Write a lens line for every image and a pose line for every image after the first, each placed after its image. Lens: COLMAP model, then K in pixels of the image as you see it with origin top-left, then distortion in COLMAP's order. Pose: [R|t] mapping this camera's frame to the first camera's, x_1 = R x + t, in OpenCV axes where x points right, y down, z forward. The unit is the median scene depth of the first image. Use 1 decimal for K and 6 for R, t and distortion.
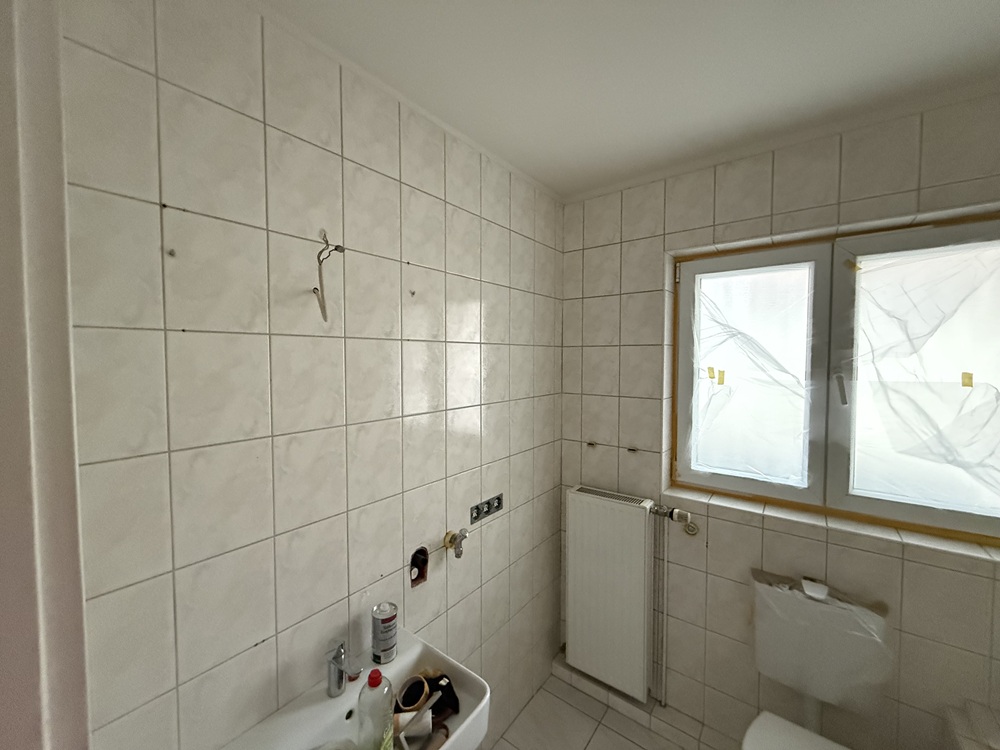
lens RADIAL K [[397.0, 0, 494.0], [0, 397.0, 371.1], [0, 0, 1]] dist [-0.001694, 0.001043]
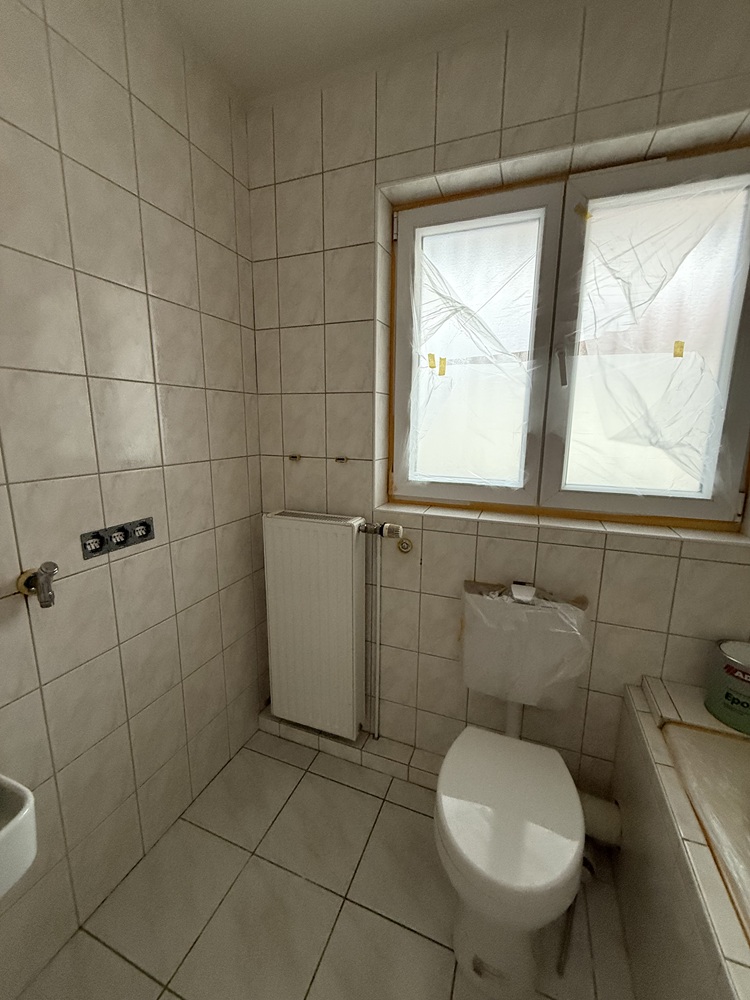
lens RADIAL K [[397.0, 0, 374.4], [0, 397.0, 495.8], [0, 0, 1]] dist [-0.001694, 0.001043]
pose [[0.958668, -0.044066, 0.281094, 0.199437], [0.001984, 0.988946, 0.148265, 0.165274], [-0.284520, -0.141579, 0.948158, 0.225400]]
